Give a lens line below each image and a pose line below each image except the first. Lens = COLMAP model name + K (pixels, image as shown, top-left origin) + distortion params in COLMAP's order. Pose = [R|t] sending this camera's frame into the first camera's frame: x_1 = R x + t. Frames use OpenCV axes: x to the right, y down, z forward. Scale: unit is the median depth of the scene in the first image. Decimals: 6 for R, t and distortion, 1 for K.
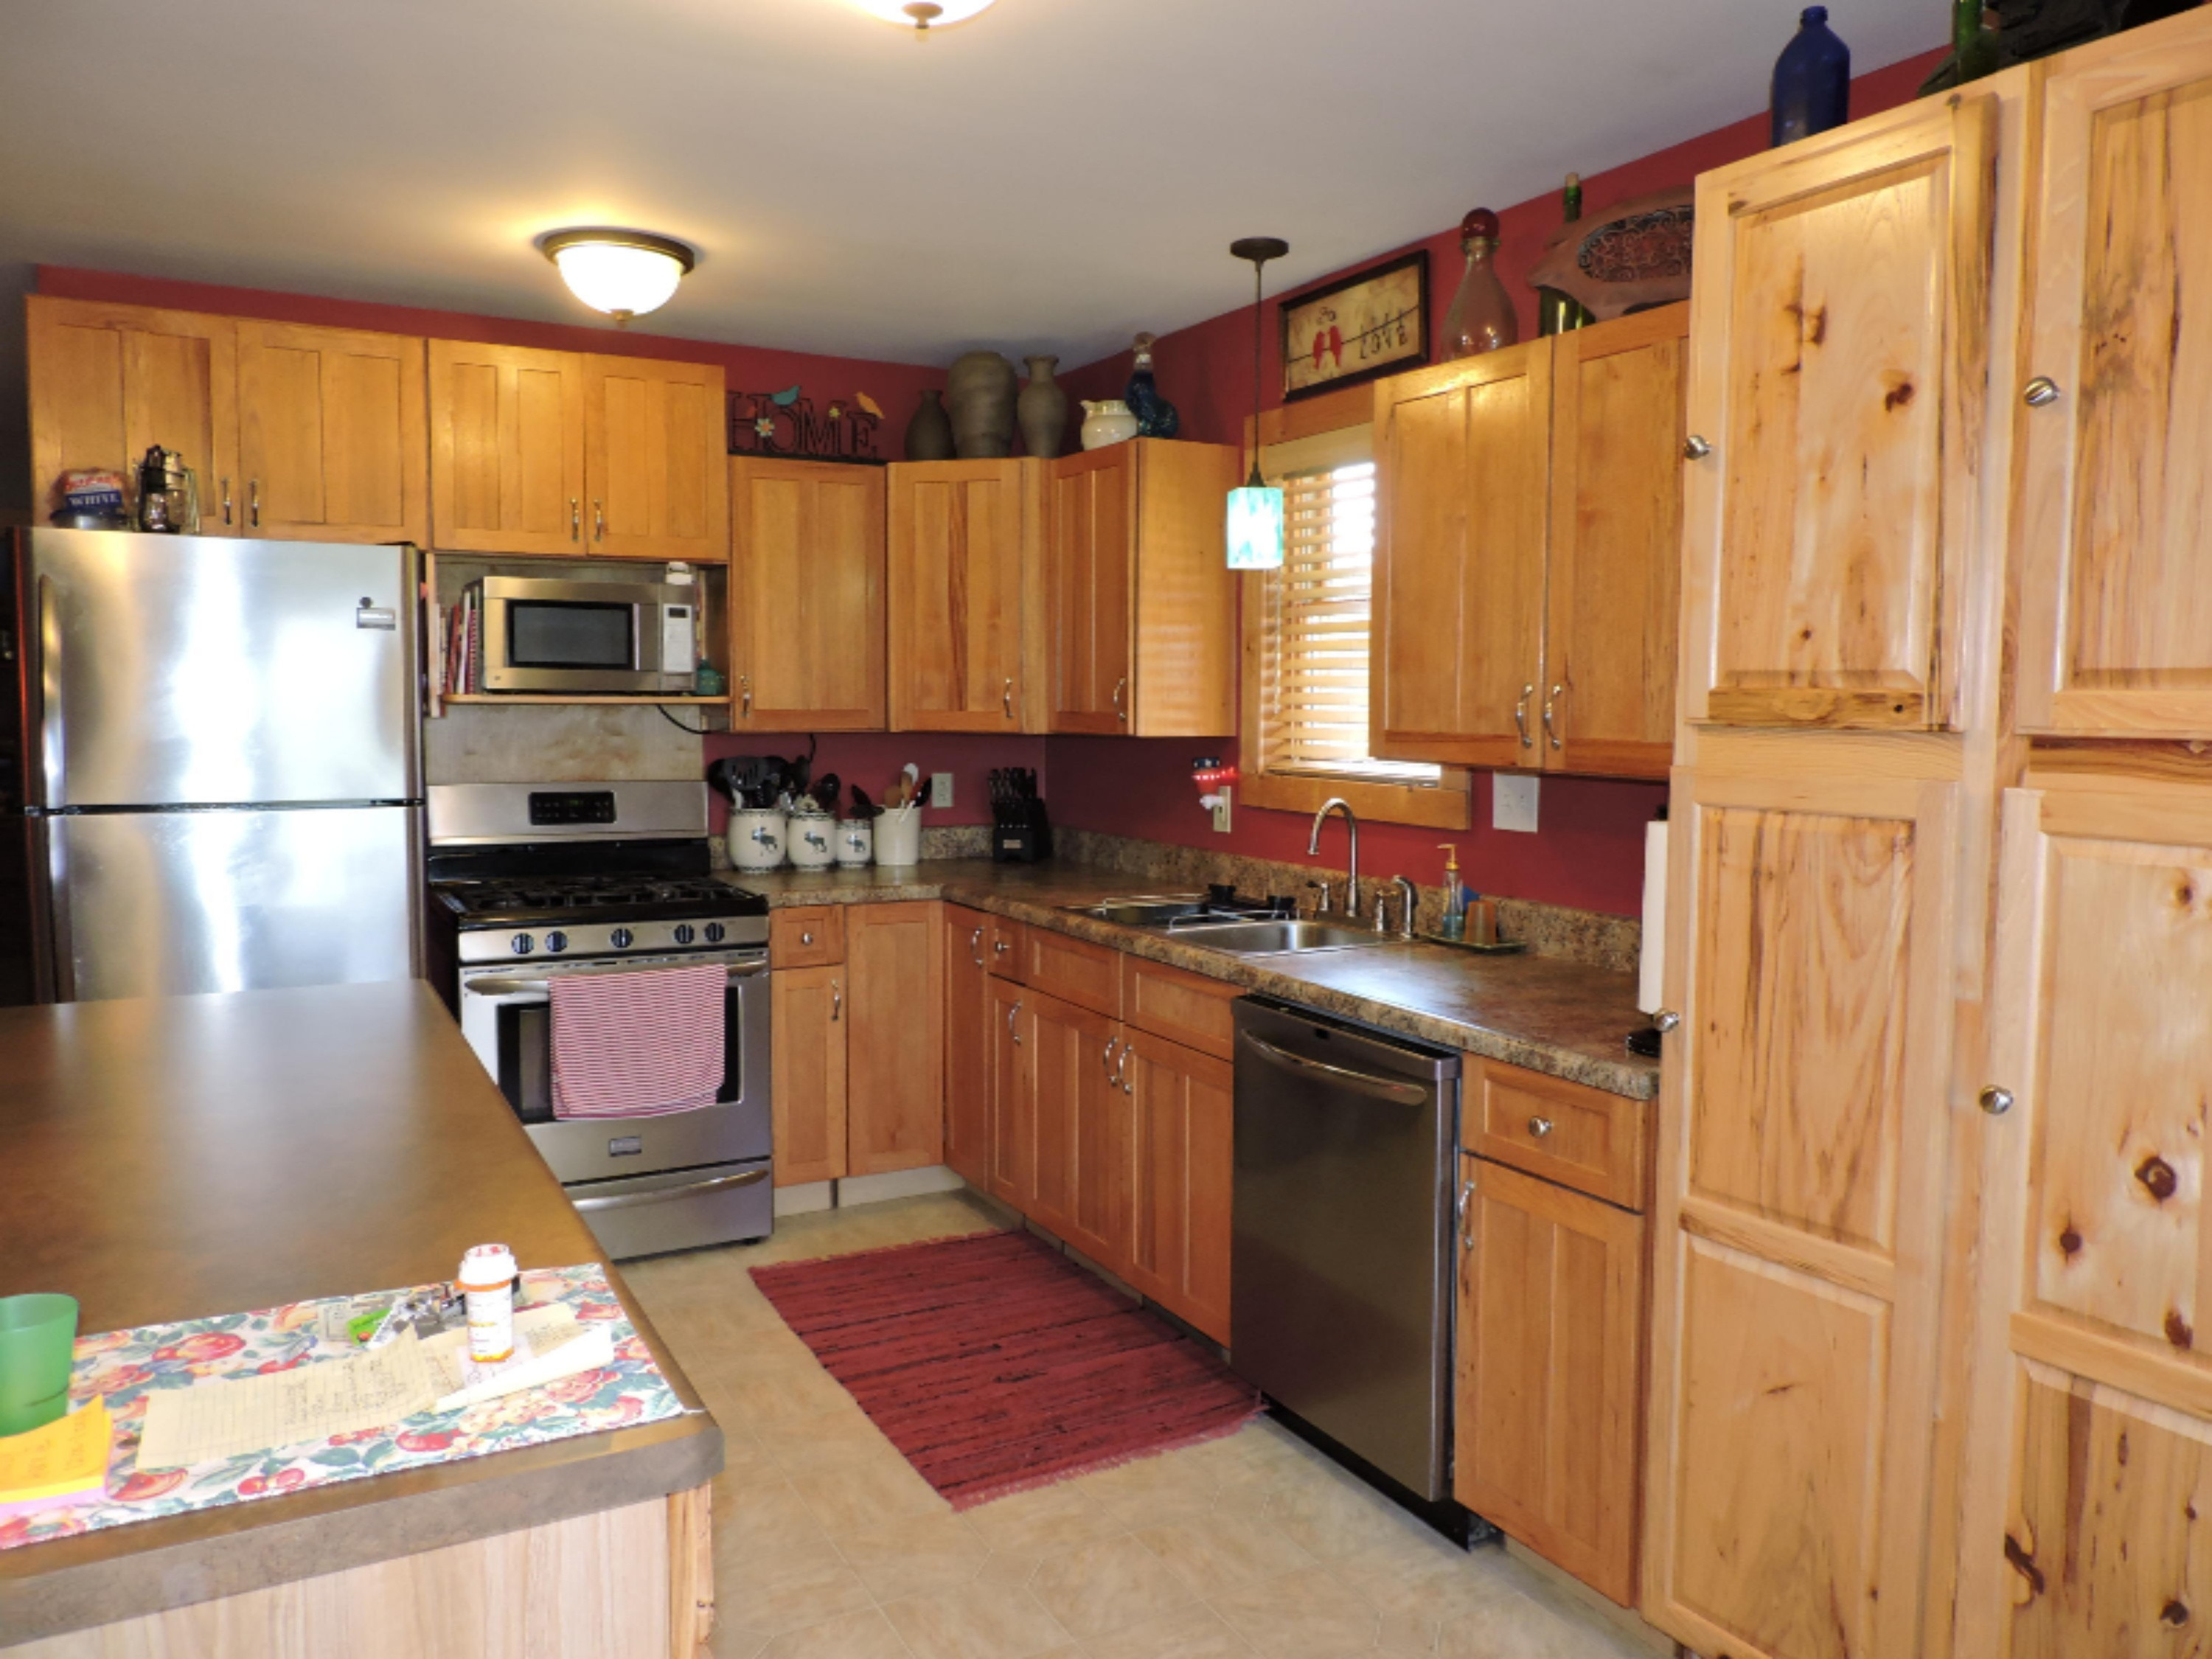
lens RADIAL K [[1575.9, 0, 1110.7], [0, 1575.9, 830.0], [0, 0, 1]] dist [-0.017349, 0.005203]
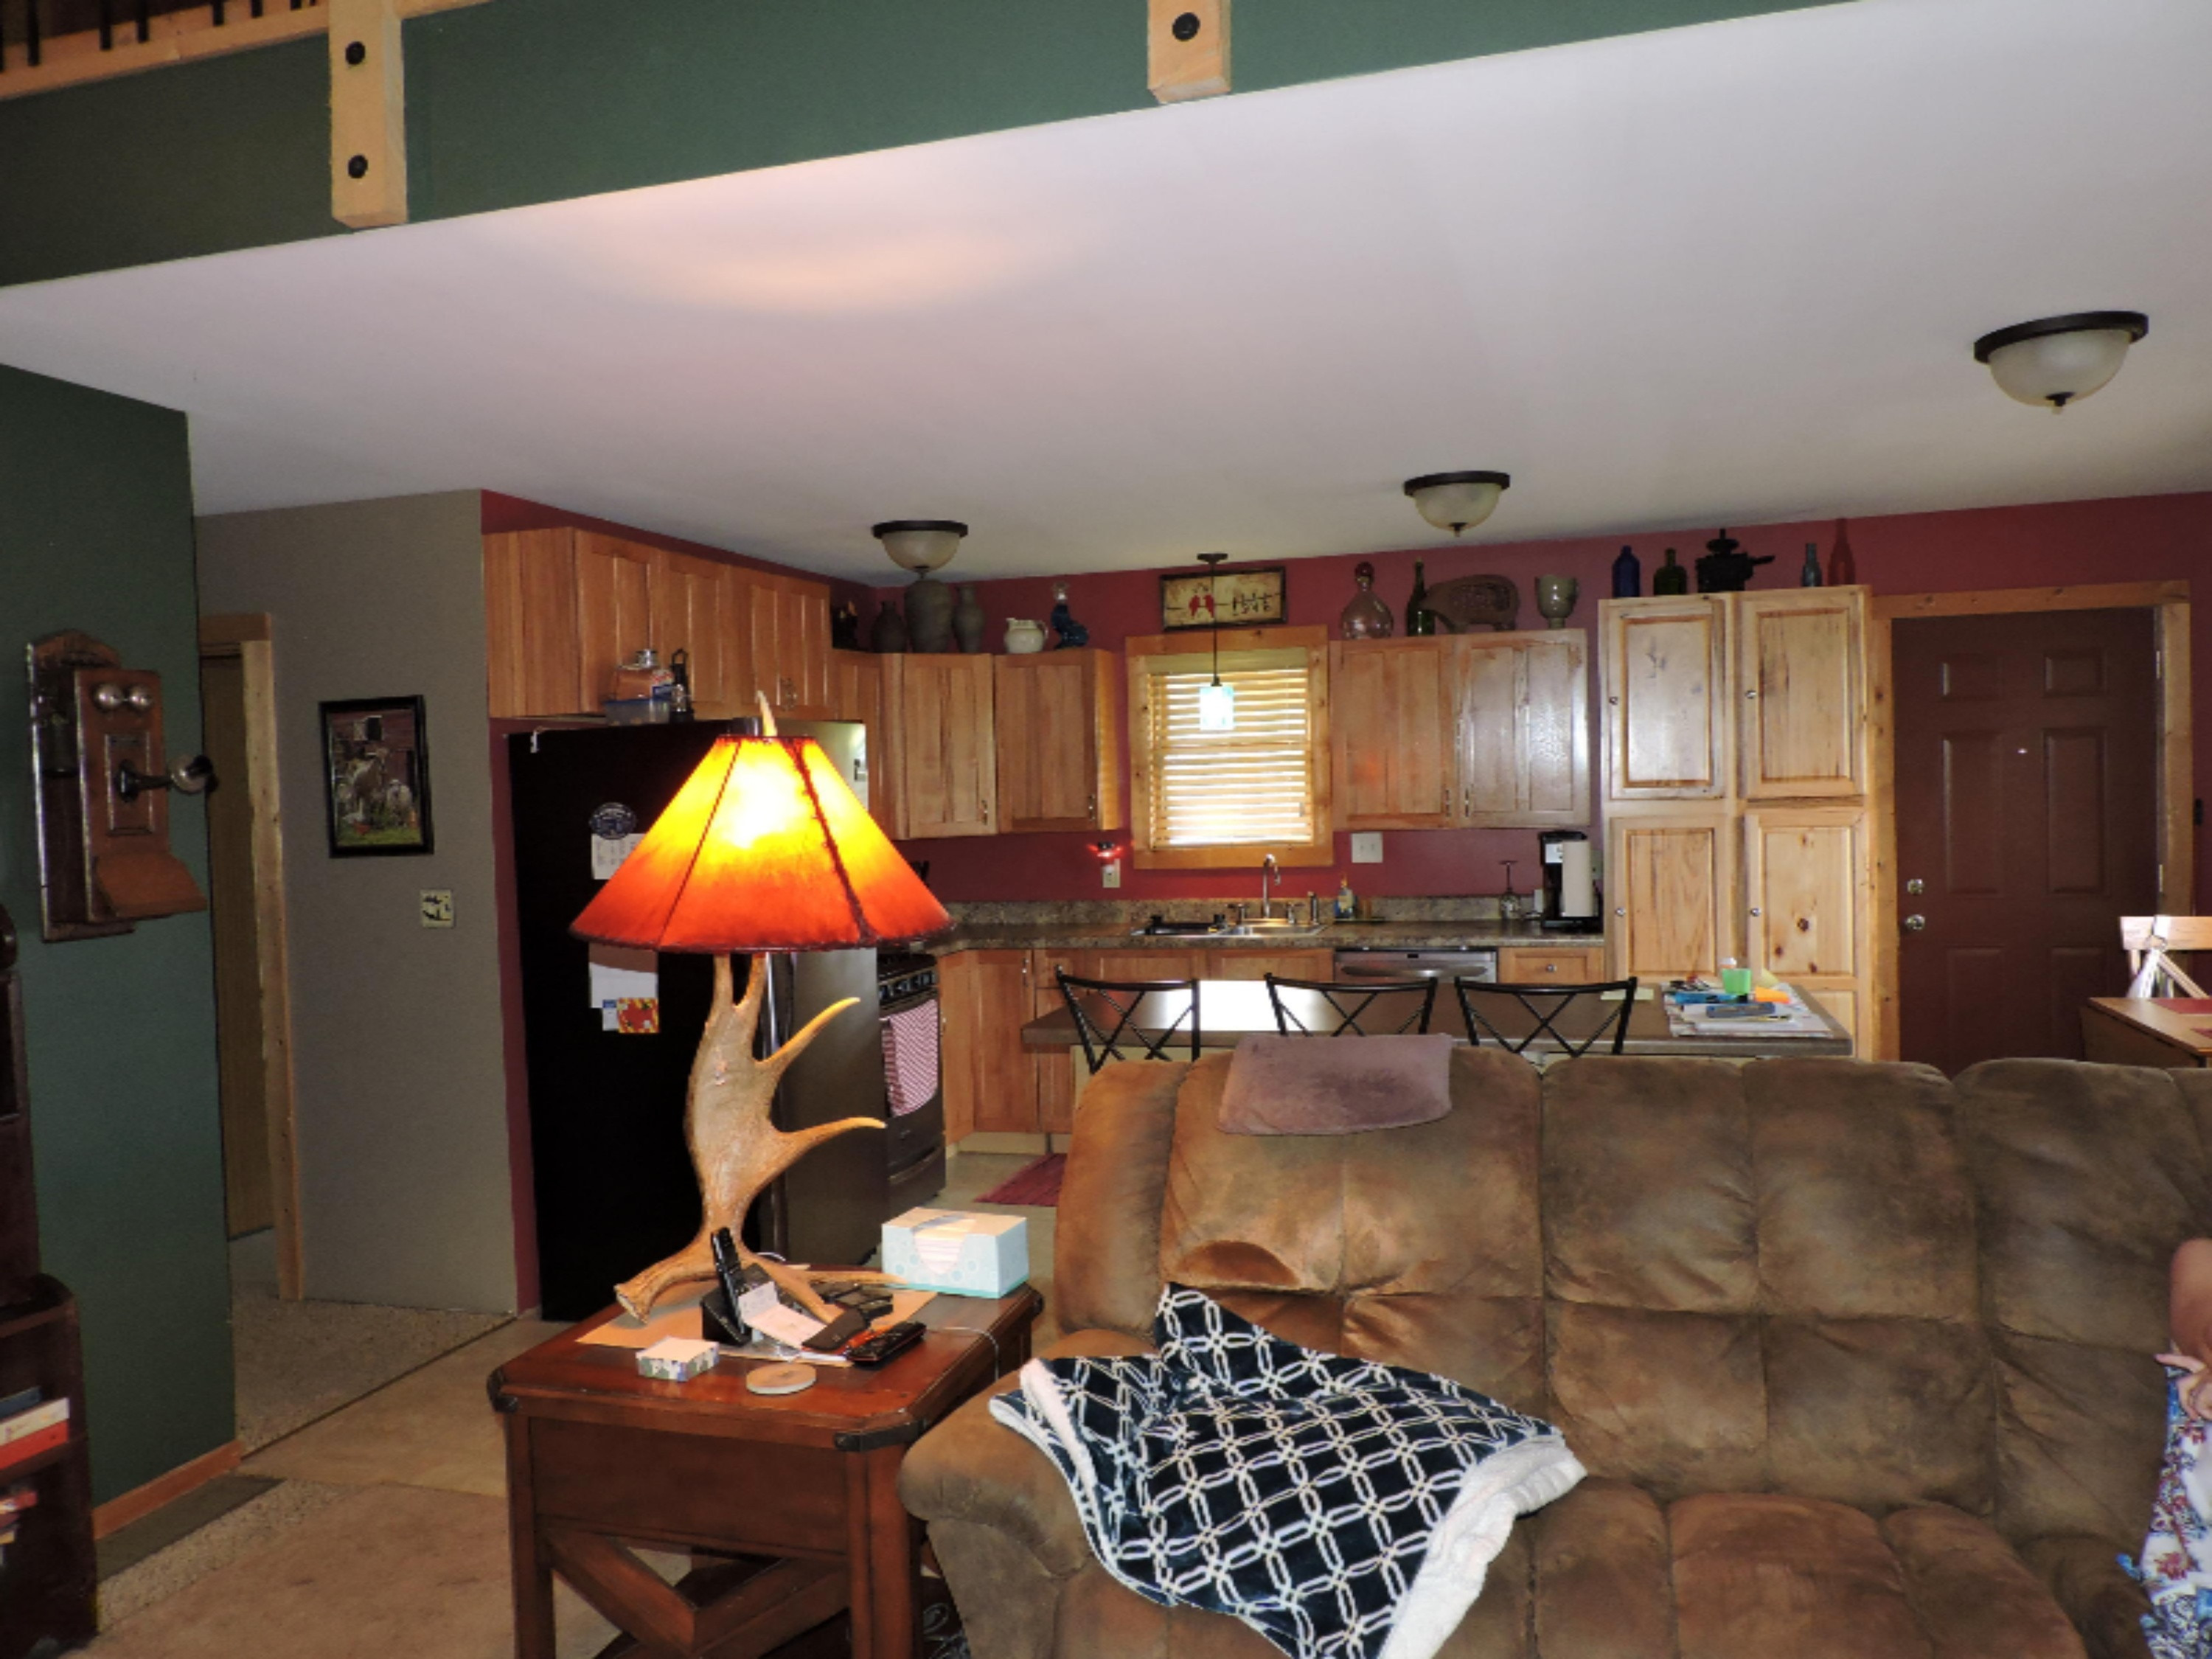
lens RADIAL K [[1575.9, 0, 1107.2], [0, 1575.9, 828.9], [0, 0, 1]] dist [-0.017349, 0.005203]
pose [[0.718629, -0.054069, 0.693288, -1.670999], [0.098223, 0.994870, -0.024224, -0.031488], [-0.688422, 0.085505, 0.720253, -0.265648]]
